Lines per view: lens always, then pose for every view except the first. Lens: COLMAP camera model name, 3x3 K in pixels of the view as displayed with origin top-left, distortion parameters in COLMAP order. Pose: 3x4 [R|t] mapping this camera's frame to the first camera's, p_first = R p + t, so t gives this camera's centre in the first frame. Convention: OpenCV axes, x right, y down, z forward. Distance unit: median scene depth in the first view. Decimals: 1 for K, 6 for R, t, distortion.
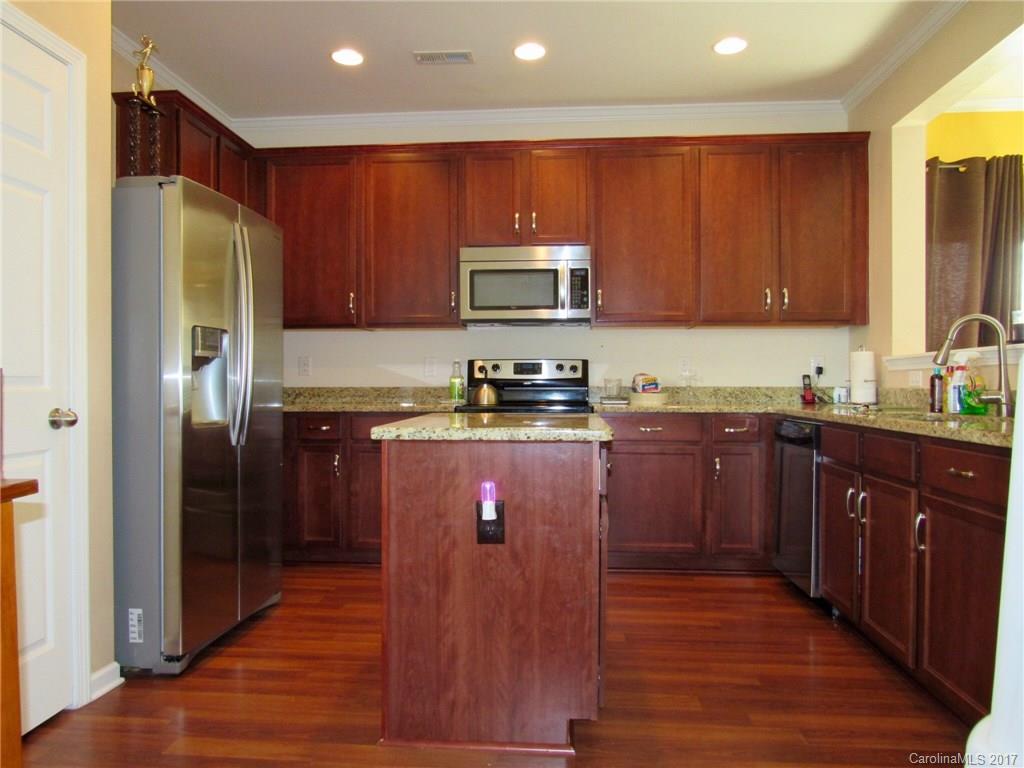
lens RADIAL K [[733.6, 0, 512.0], [0, 733.6, 384.0], [0, 0, 1]] dist [-0.010044, -0.060645]
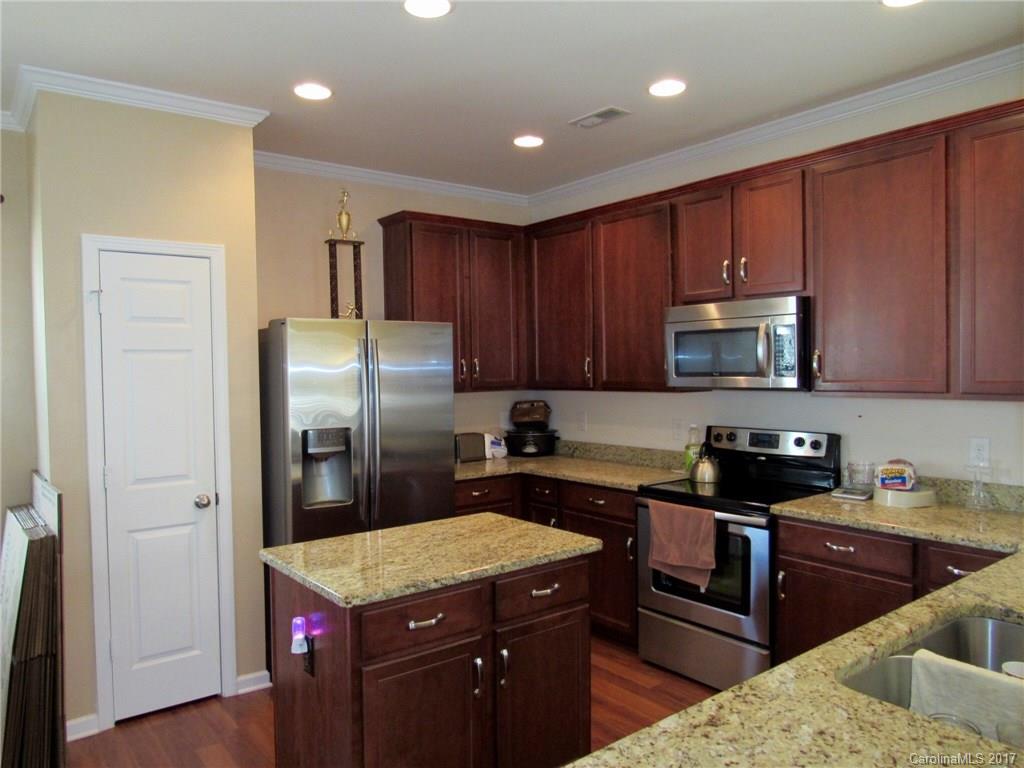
lens RADIAL K [[733.6, 0, 512.0], [0, 733.6, 384.0], [0, 0, 1]] dist [-0.010044, -0.060645]
pose [[0.667904, 0.010225, -0.744177, 0.466322], [0.012149, 0.999623, 0.024639, -0.113615], [0.744148, -0.025498, 0.667528, 0.244586]]
